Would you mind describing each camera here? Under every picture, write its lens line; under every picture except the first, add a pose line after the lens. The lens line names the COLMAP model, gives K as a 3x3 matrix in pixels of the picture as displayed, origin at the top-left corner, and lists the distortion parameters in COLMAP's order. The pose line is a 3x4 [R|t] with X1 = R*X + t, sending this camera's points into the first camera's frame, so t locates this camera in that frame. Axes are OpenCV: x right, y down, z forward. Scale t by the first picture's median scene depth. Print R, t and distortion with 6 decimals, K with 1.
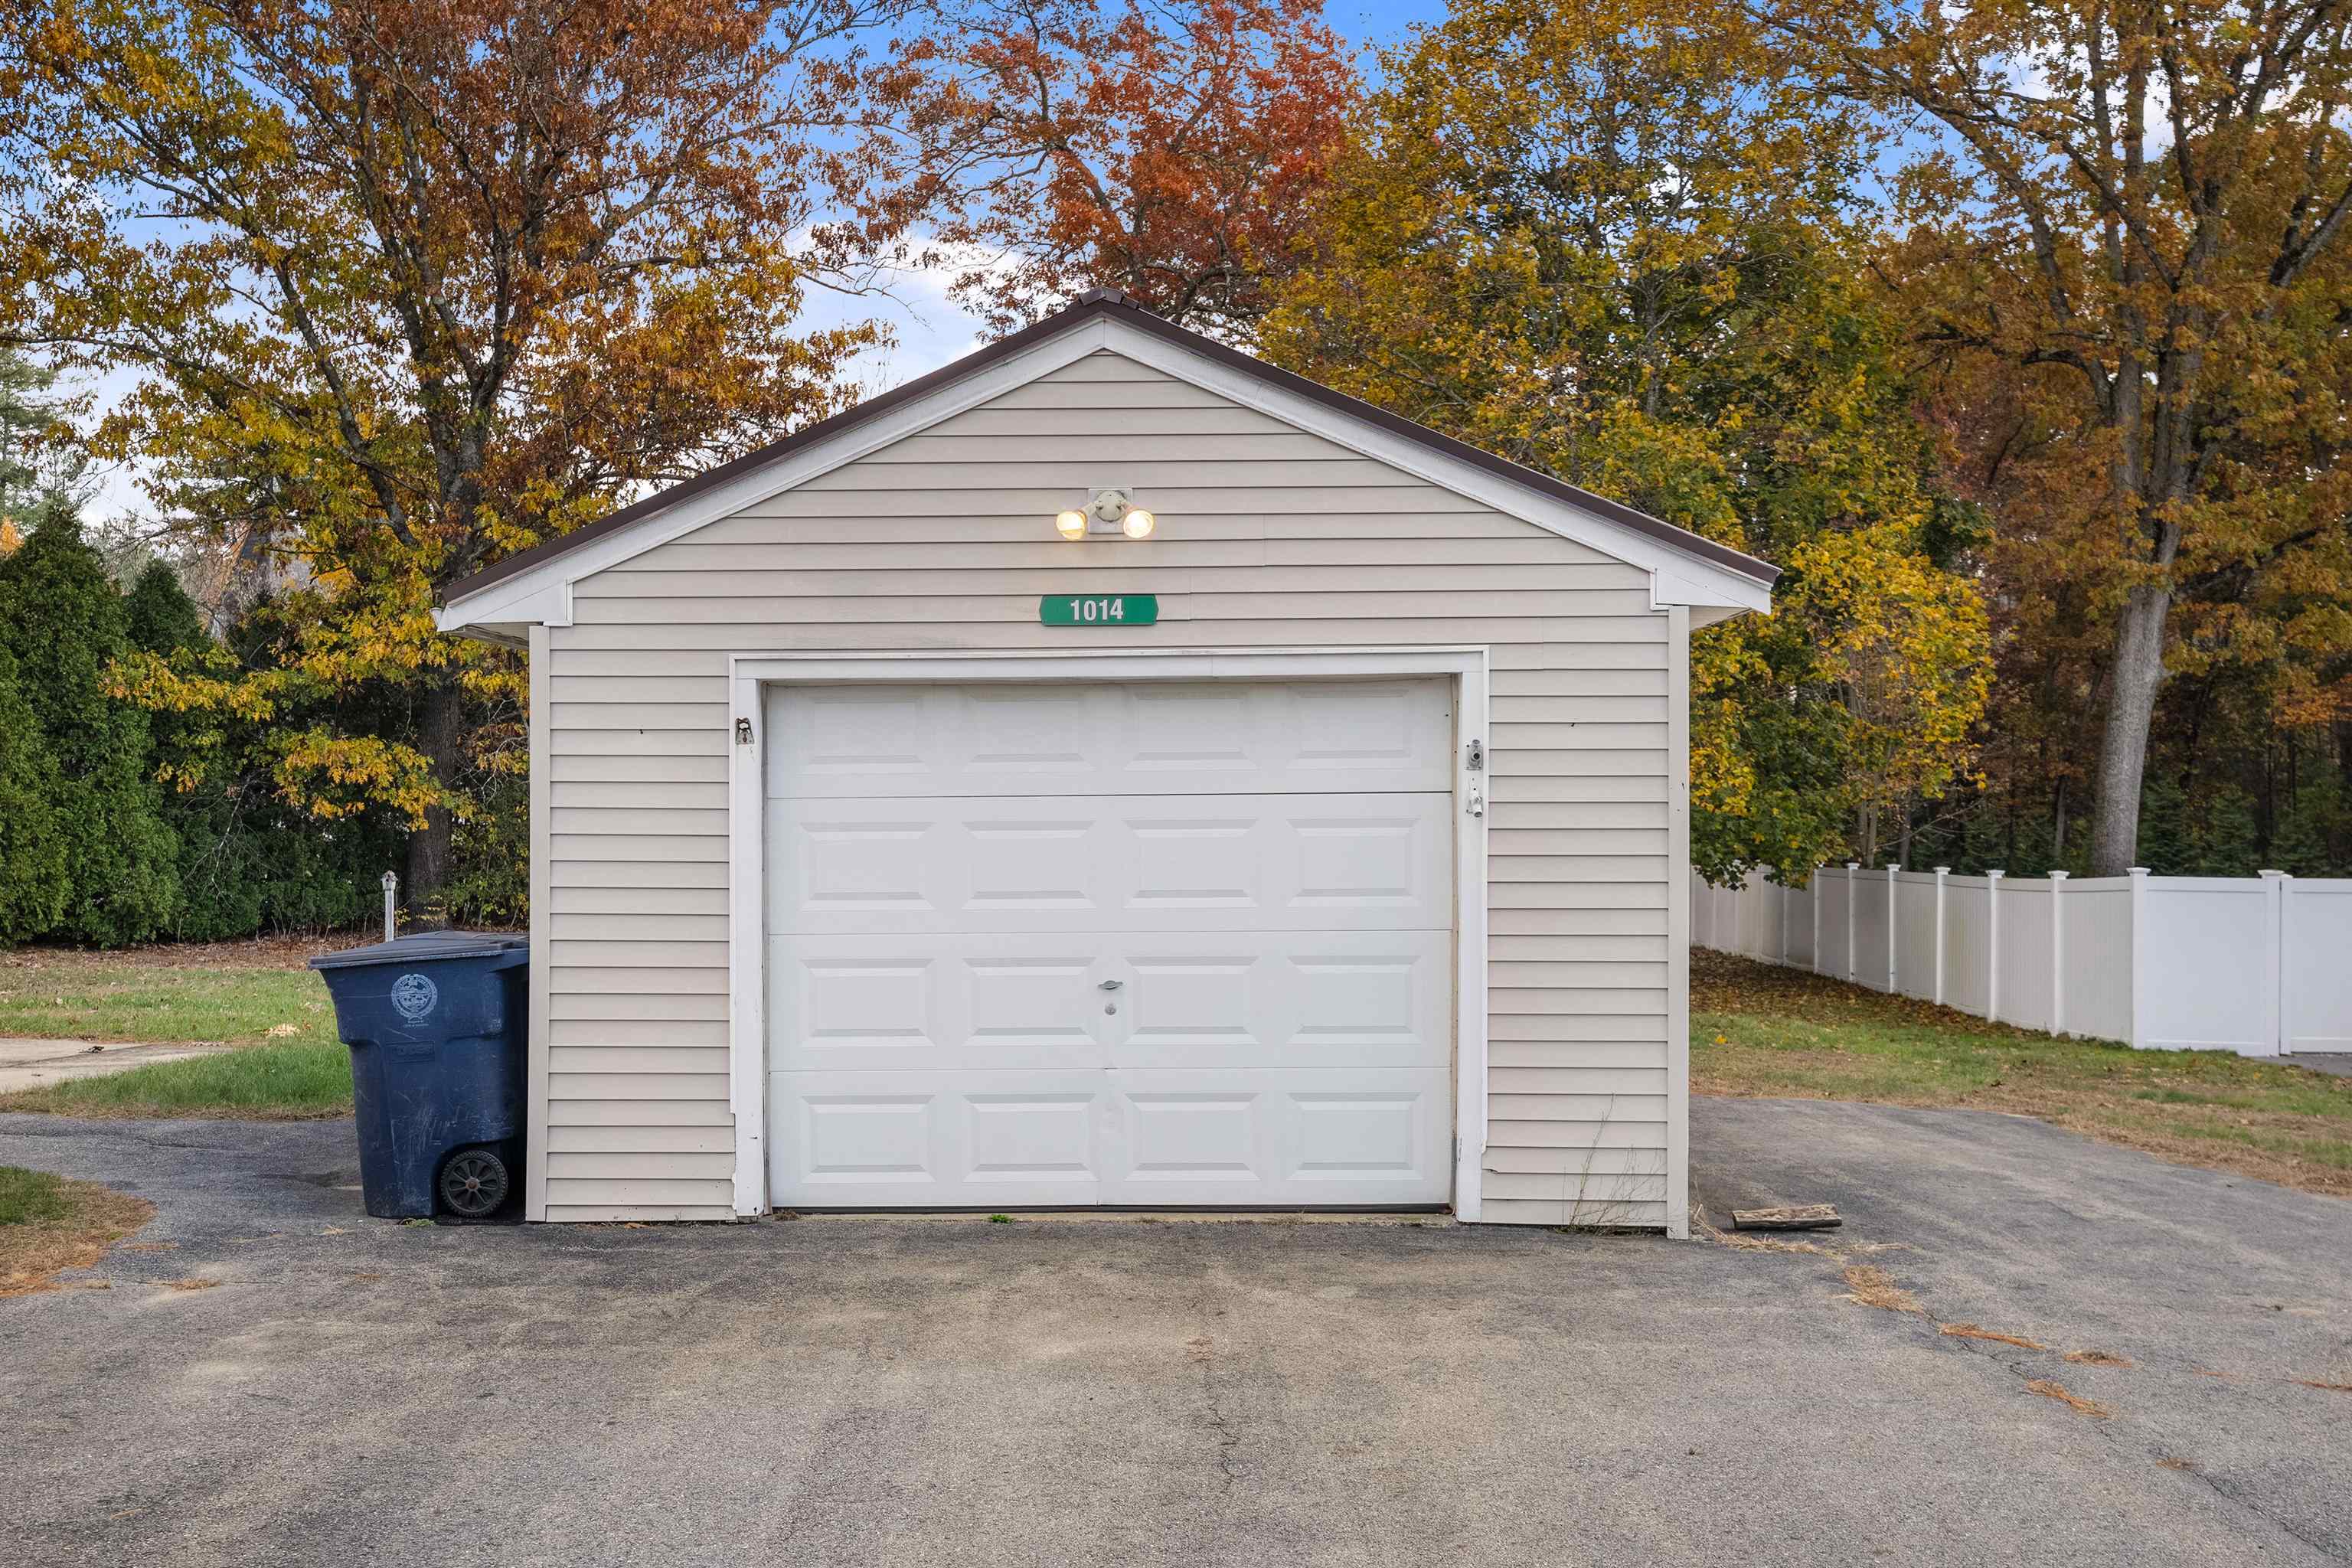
lens RADIAL K [[2373.6, 0, 1176.0], [0, 2373.6, 784.0], [0, 0, 1]] dist [0.039832, -0.013528]
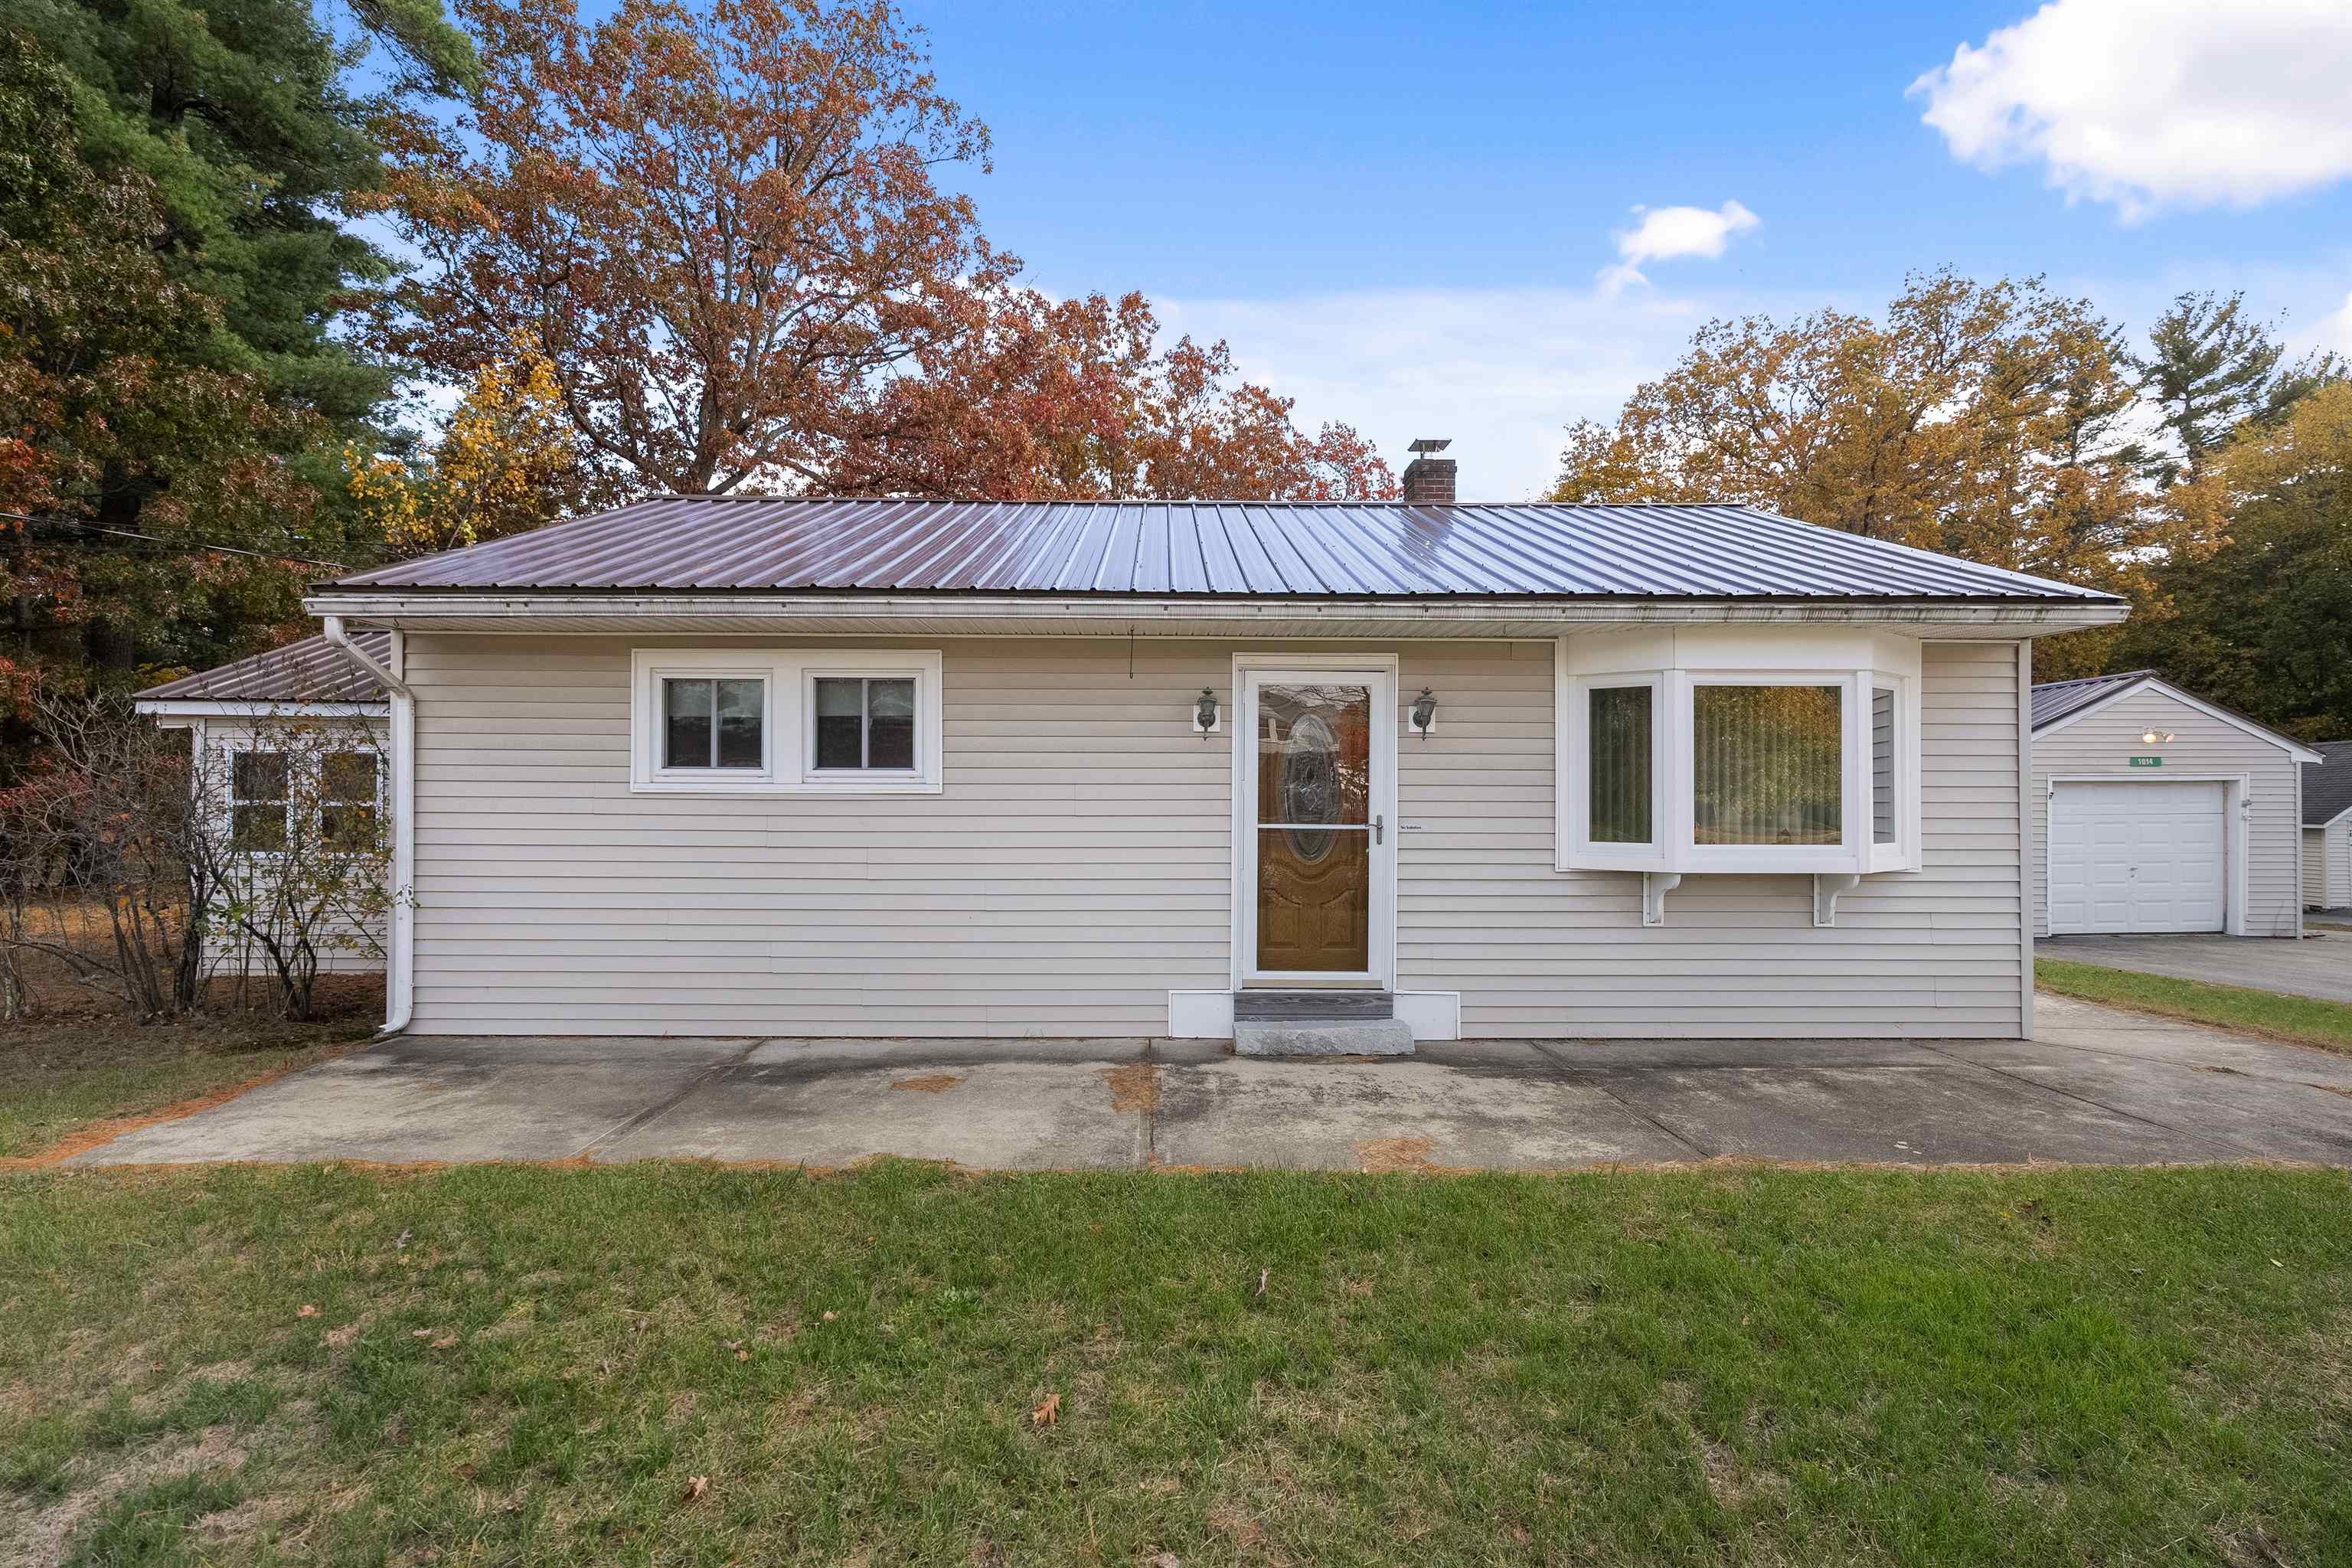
lens RADIAL K [[1022.4, 0, 1176.0], [0, 1022.4, 784.0], [0, 0, 1]] dist [-0.000693, -0.000107]
pose [[0.996830, 0.004171, 0.079446, -0.252116], [-0.004351, 0.999988, 0.002089, -0.005992], [-0.079436, -0.002428, 0.996837, -0.061741]]
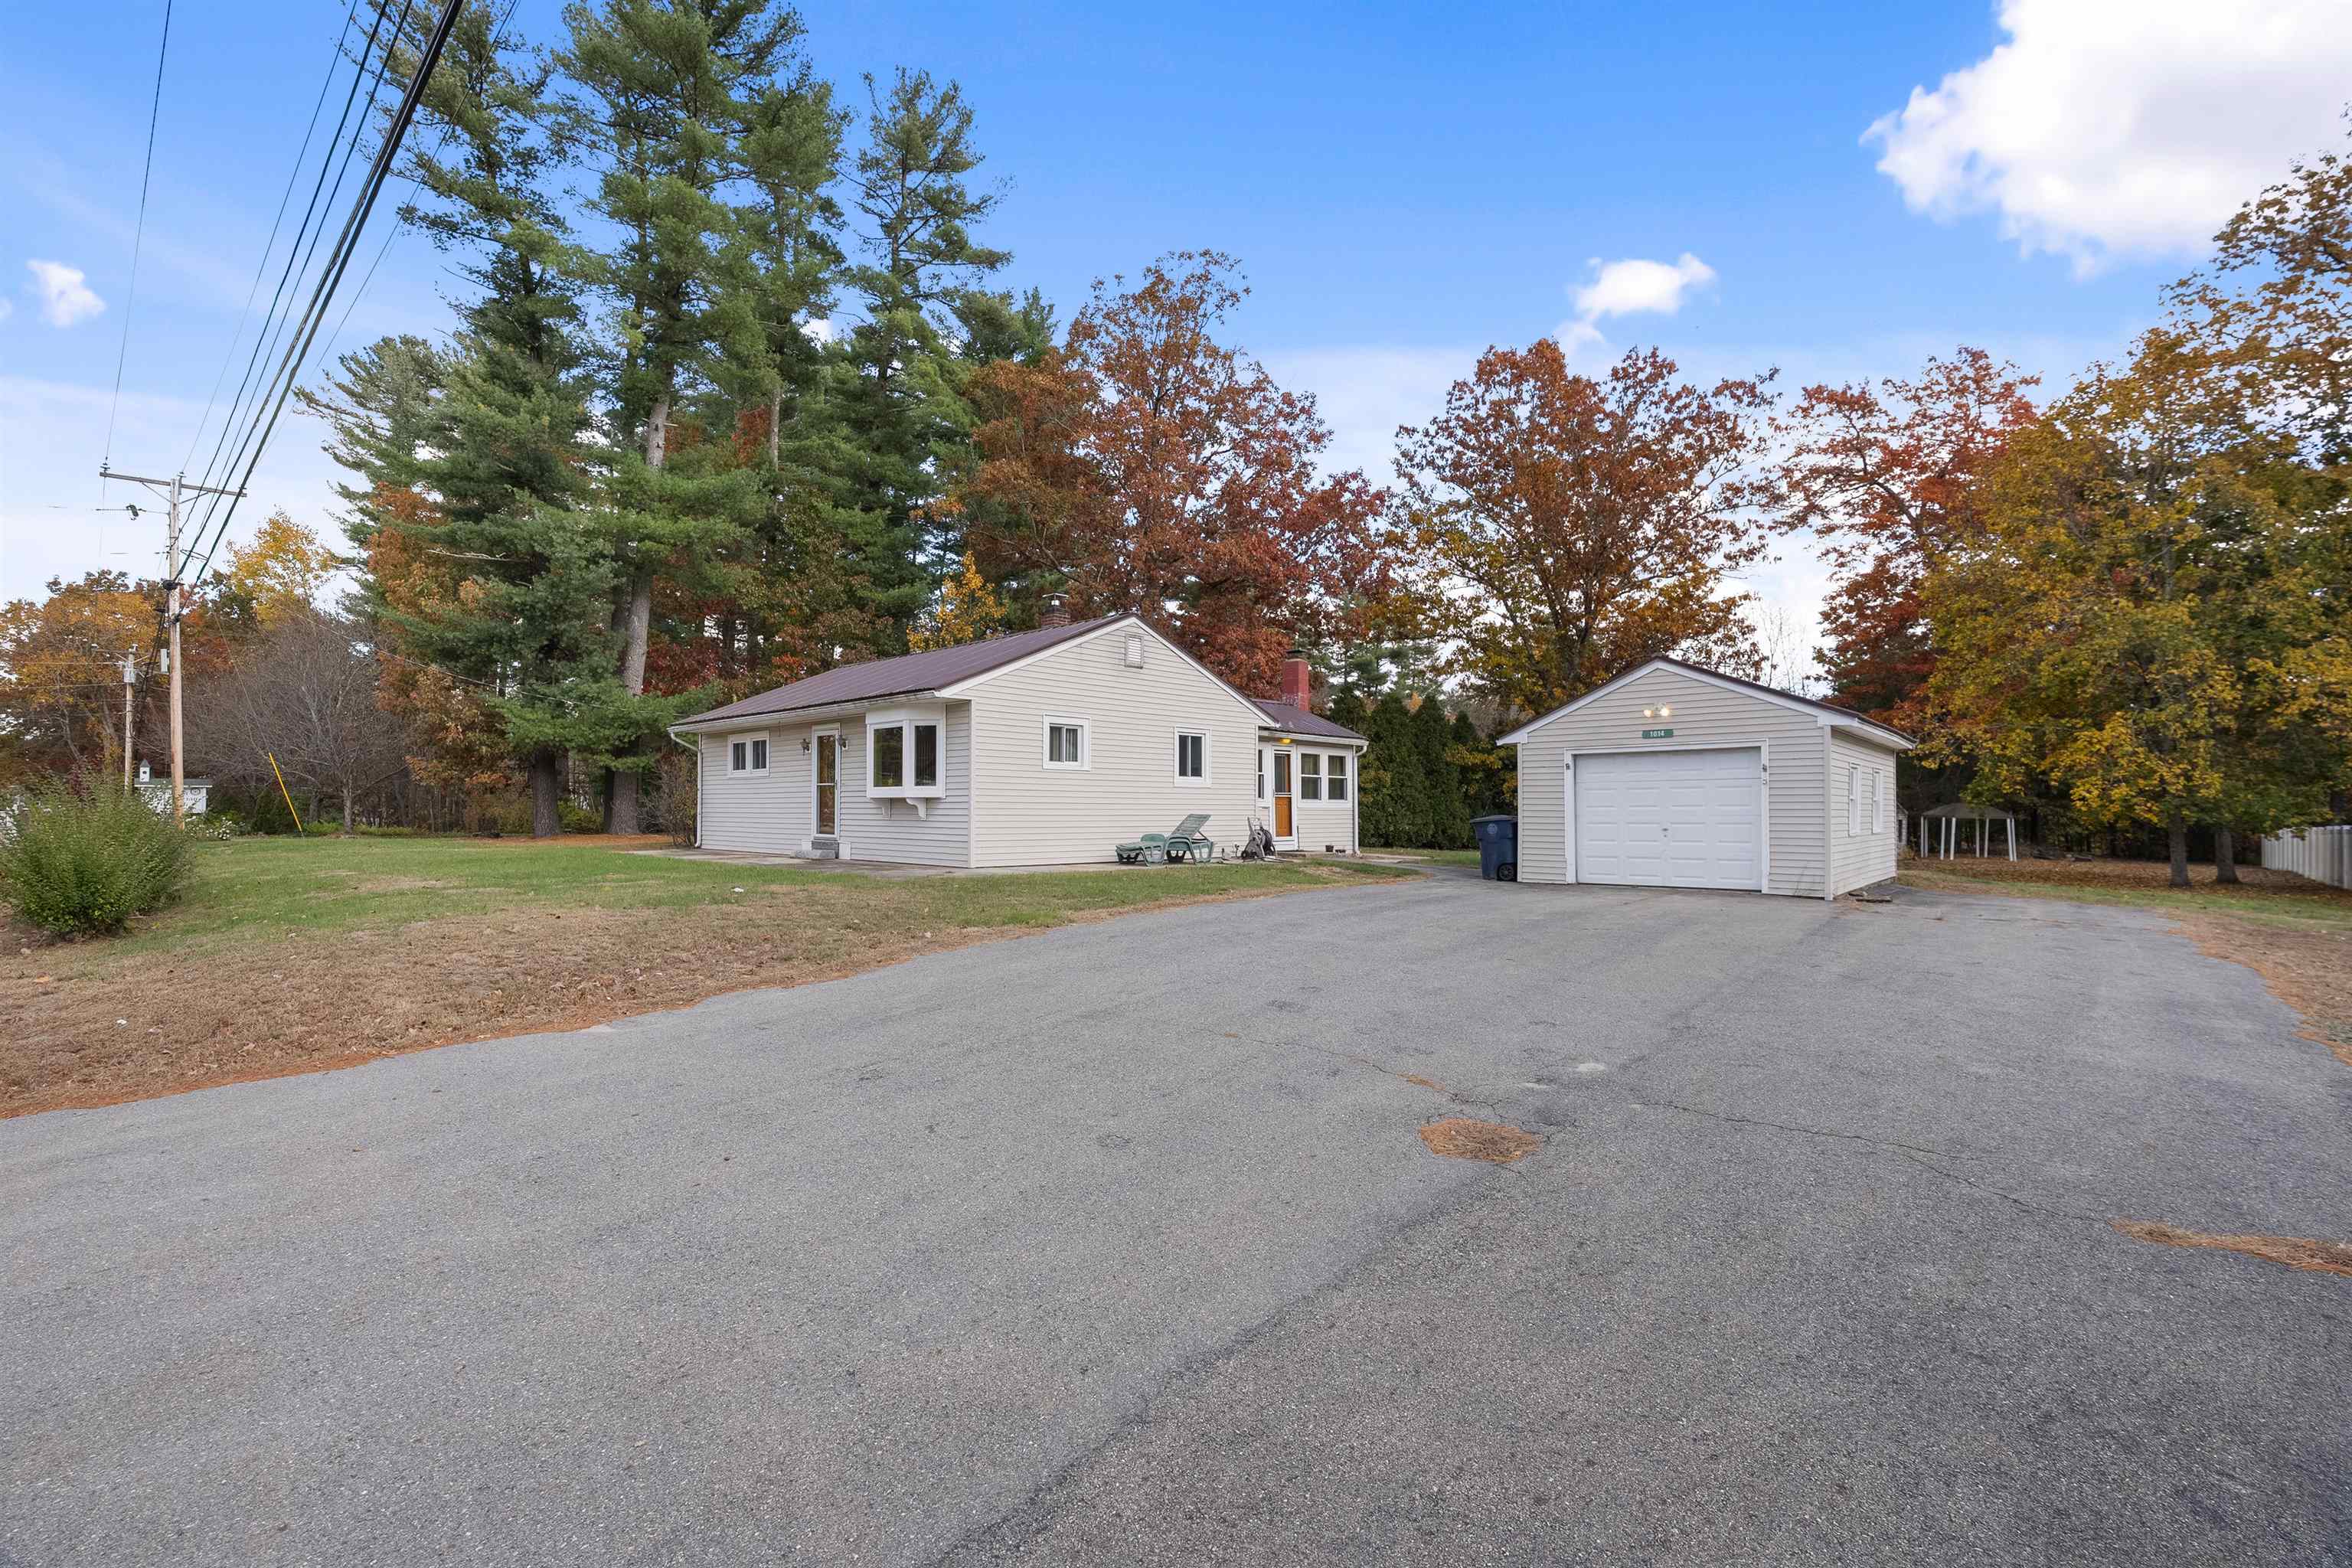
lens RADIAL K [[1022.4, 0, 1176.0], [0, 1022.4, 784.0], [0, 0, 1]] dist [-0.000693, -0.000107]
pose [[0.774399, -0.014296, -0.632536, 0.067523], [0.007647, 0.999883, -0.013237, 0.004248], [0.632651, 0.005414, 0.774418, -0.131933]]
